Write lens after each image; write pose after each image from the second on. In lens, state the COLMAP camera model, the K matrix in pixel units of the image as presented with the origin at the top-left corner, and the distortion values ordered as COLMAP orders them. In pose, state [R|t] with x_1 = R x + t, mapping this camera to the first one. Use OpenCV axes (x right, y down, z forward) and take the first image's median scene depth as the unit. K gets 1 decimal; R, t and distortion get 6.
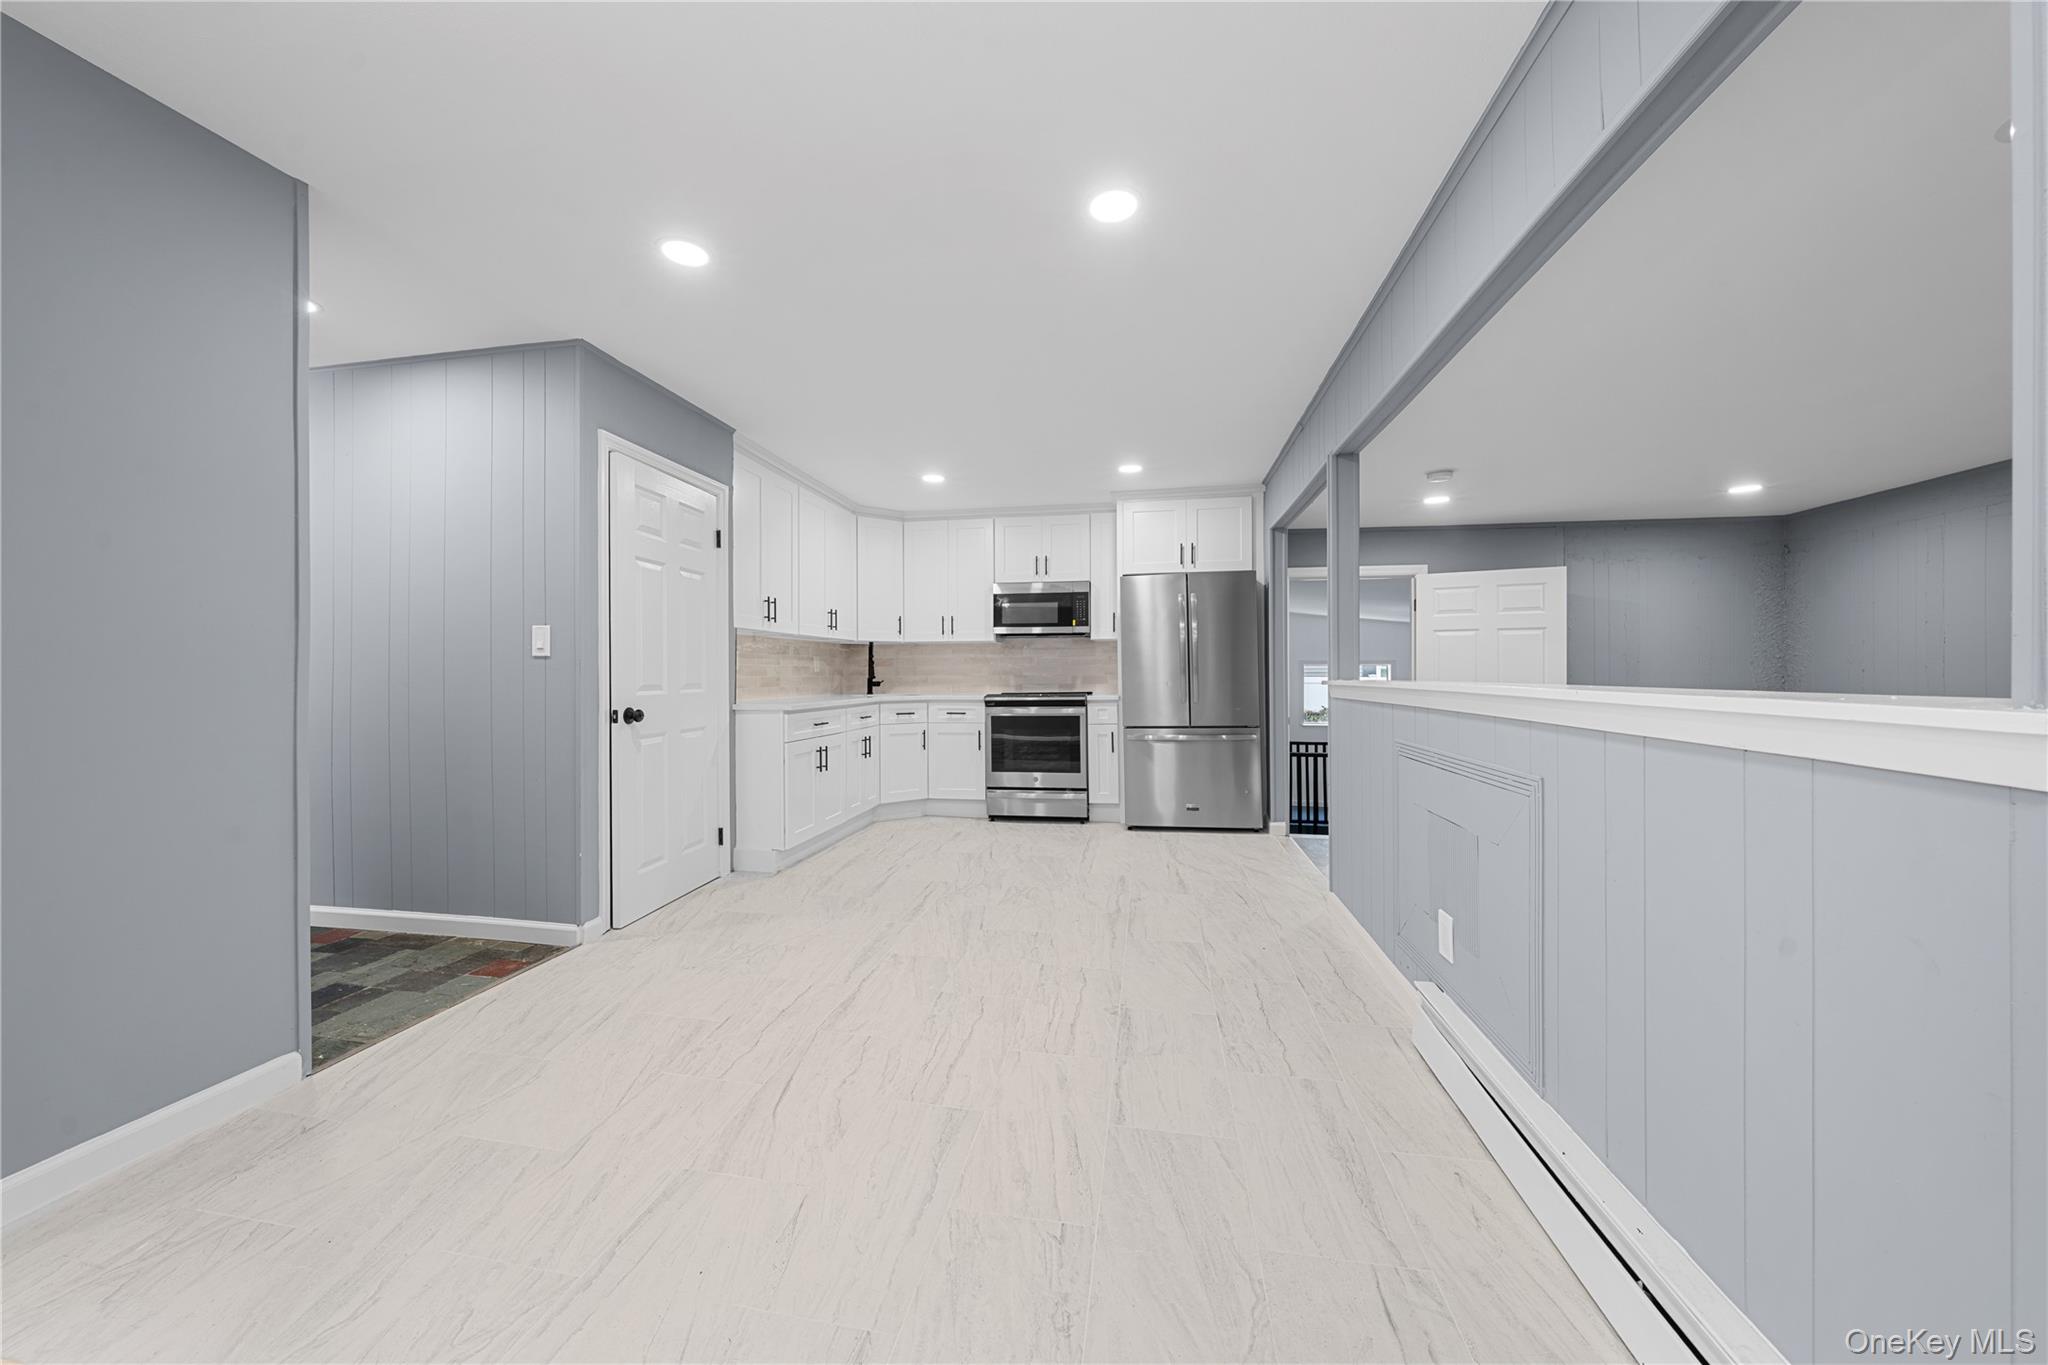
lens RADIAL K [[697.5, 0, 1023.2], [0, 697.5, 675.3], [0, 0, 1]] dist [-0.000612, -0.000043]
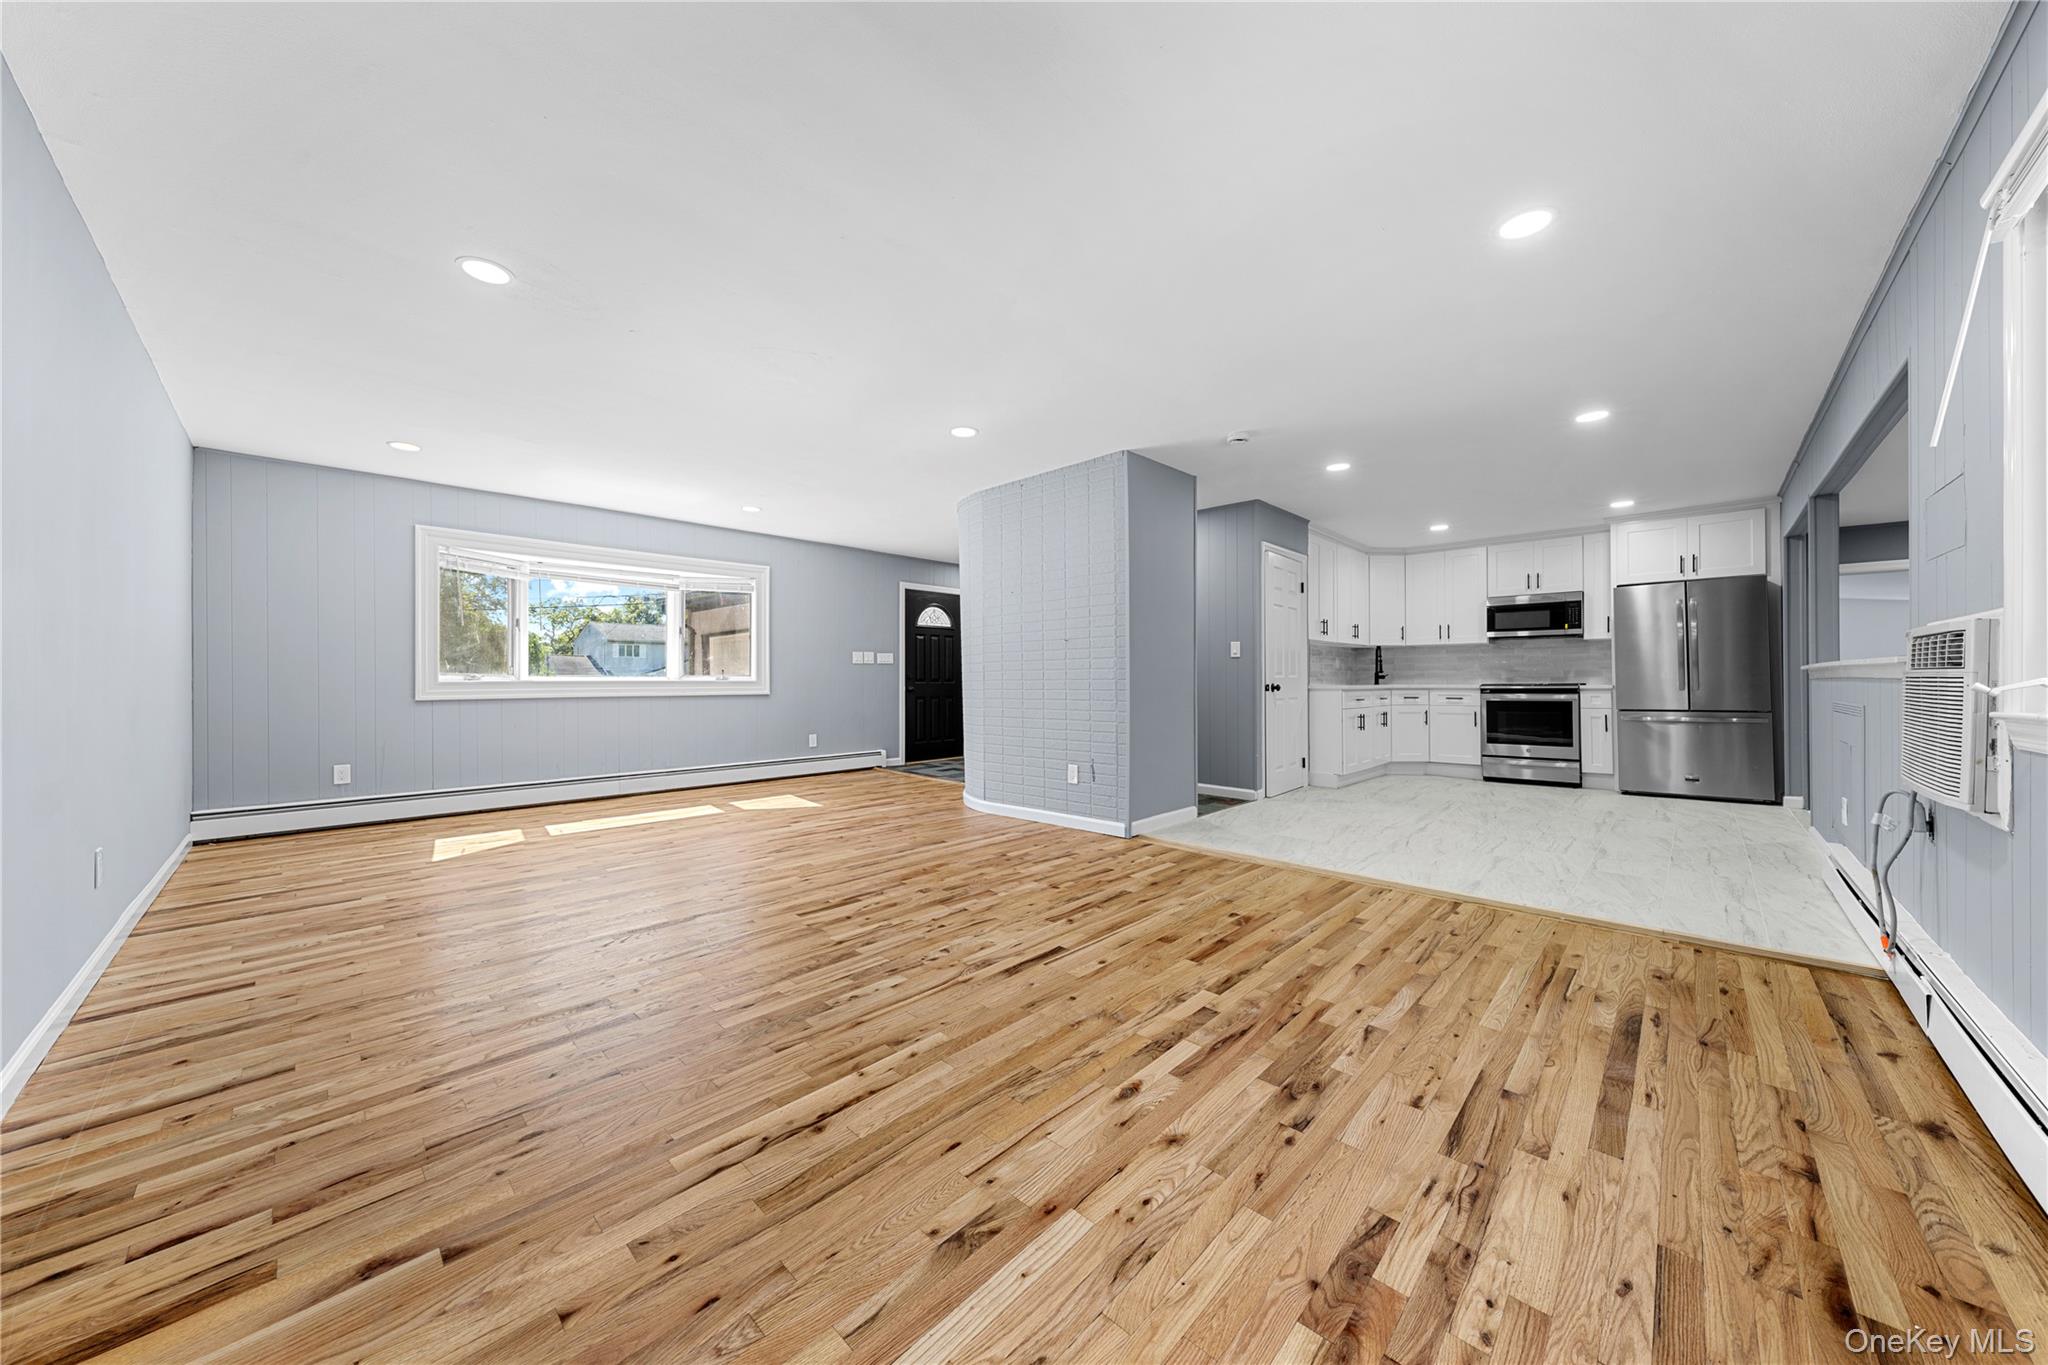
lens RADIAL K [[697.5, 0, 1026.2], [0, 697.5, 679.0], [0, 0, 1]] dist [-0.000612, -0.000043]
pose [[0.833012, 0.000071, -0.553255, -0.041258], [-0.001776, 0.999995, -0.002546, 0.023402], [0.553252, 0.003103, 0.833008, -0.565640]]
